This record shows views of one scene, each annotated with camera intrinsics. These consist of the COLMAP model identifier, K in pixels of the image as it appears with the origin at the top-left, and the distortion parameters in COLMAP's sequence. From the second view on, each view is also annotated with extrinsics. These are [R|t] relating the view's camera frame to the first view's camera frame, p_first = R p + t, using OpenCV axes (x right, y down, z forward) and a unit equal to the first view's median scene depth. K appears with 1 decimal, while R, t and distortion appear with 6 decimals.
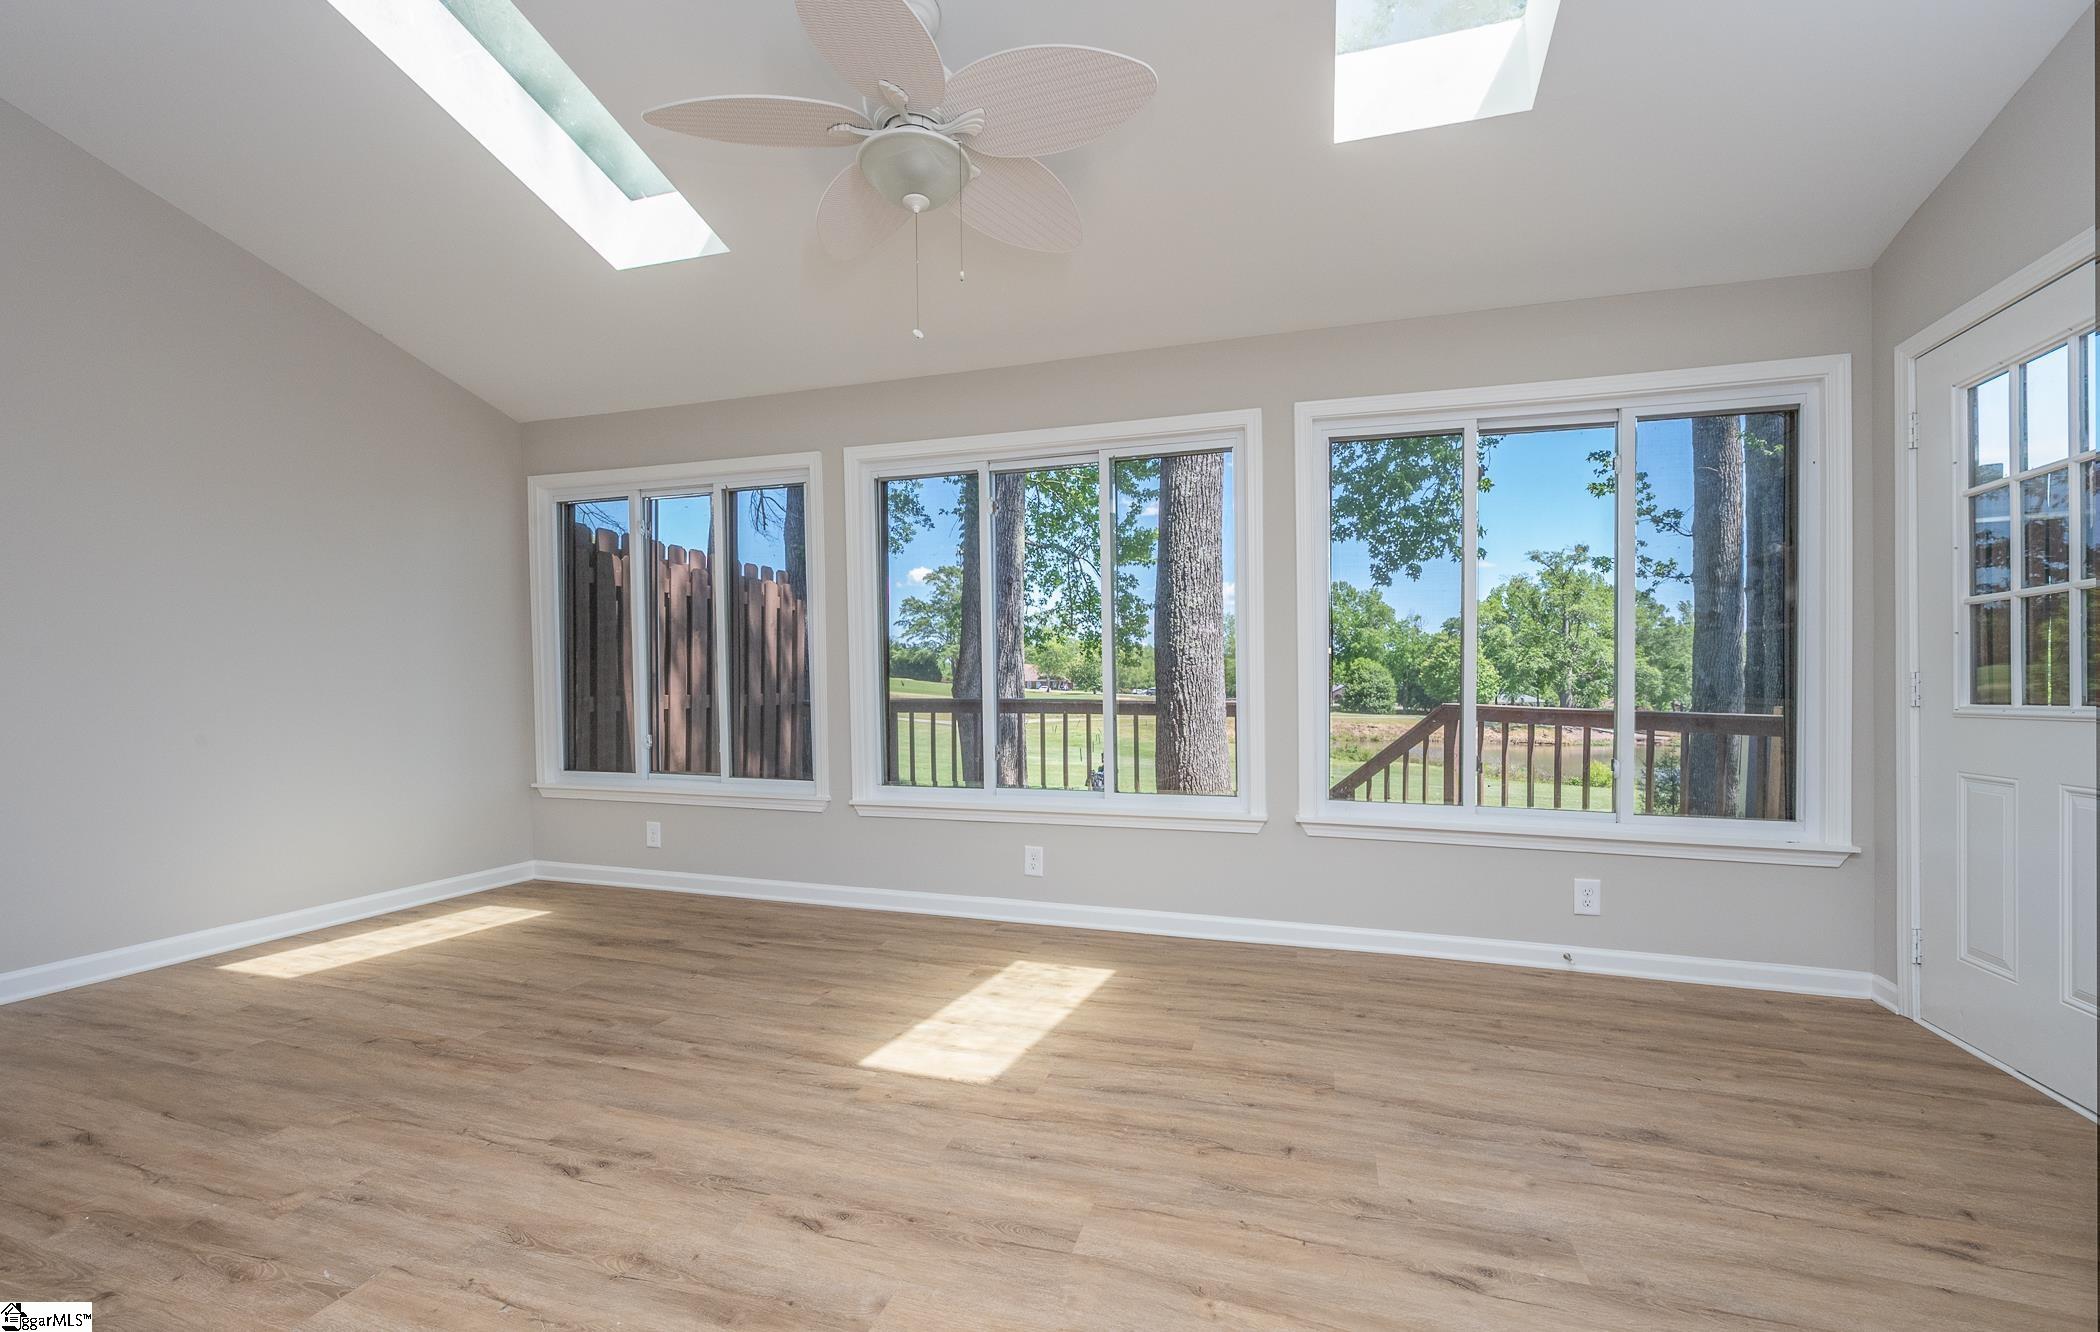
lens RADIAL K [[853.7, 0, 1041.1], [0, 853.7, 704.2], [0, 0, 1]] dist [-0.000123, 0.000302]
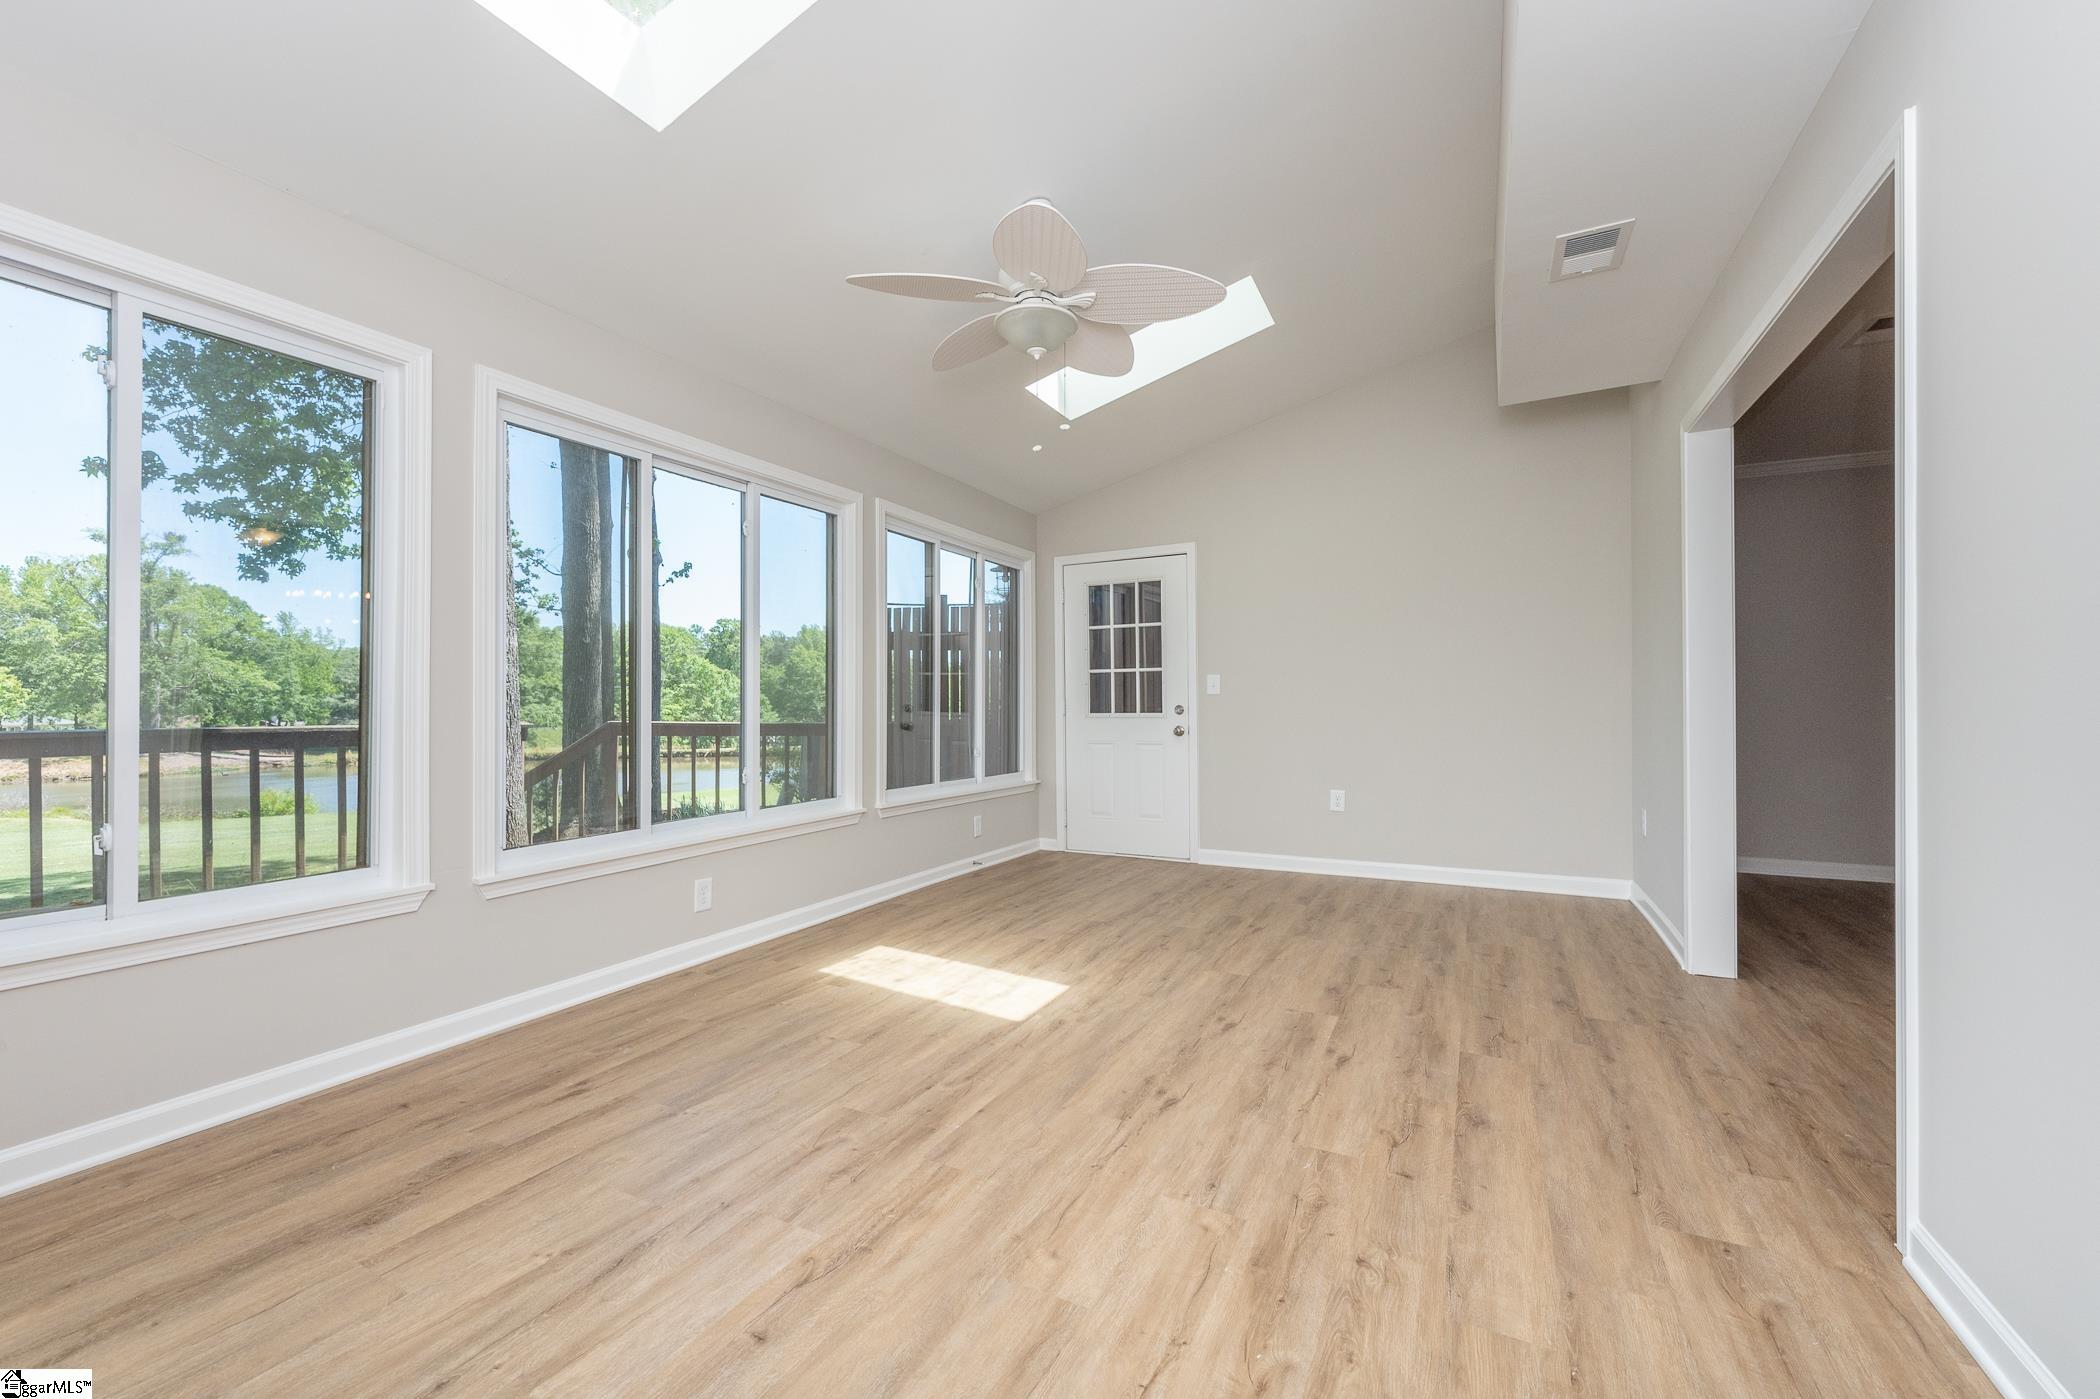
lens RADIAL K [[857.2, 0, 1050.0], [0, 857.2, 699.5], [0, 0, 1]] dist [0.000638, 0.000068]
pose [[0.150469, 0.003030, 0.988610, -1.299961], [0.021031, 0.999759, -0.006265, -0.025745], [-0.988391, 0.021734, 0.150369, 0.697722]]
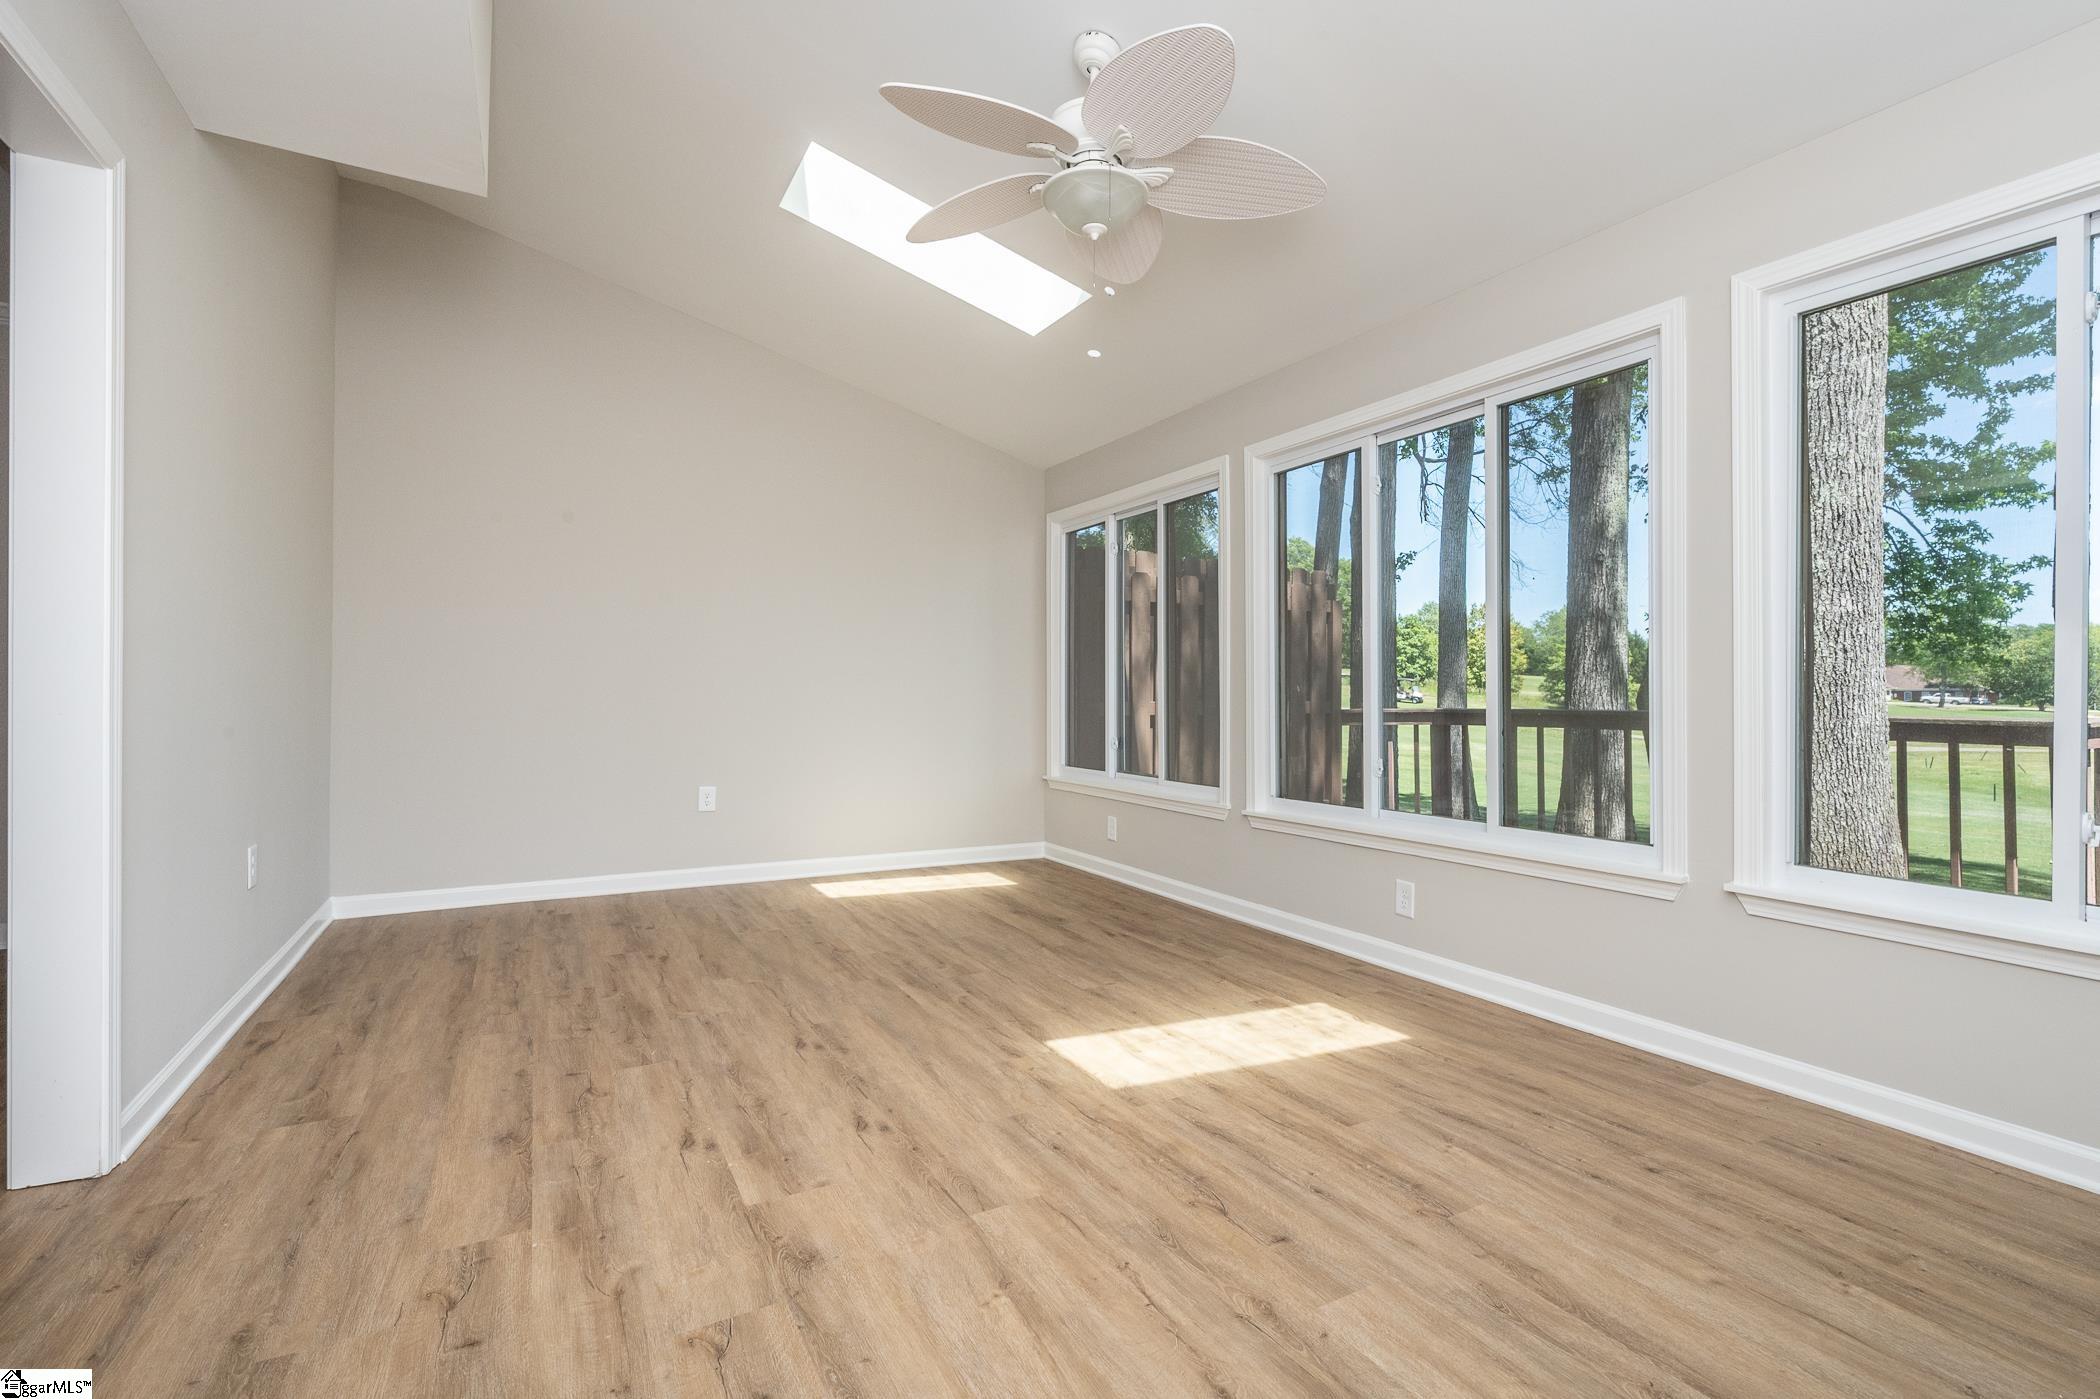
lens RADIAL K [[951.0, 0, 1064.6], [0, 951.0, 699.0], [0, 0, 1]] dist [-0.000971, 0.000088]
pose [[0.733396, 0.004955, -0.679783, 0.560603], [-0.017237, 0.999787, -0.011308, 0.005164], [0.679583, 0.020011, 0.733326, 0.118898]]
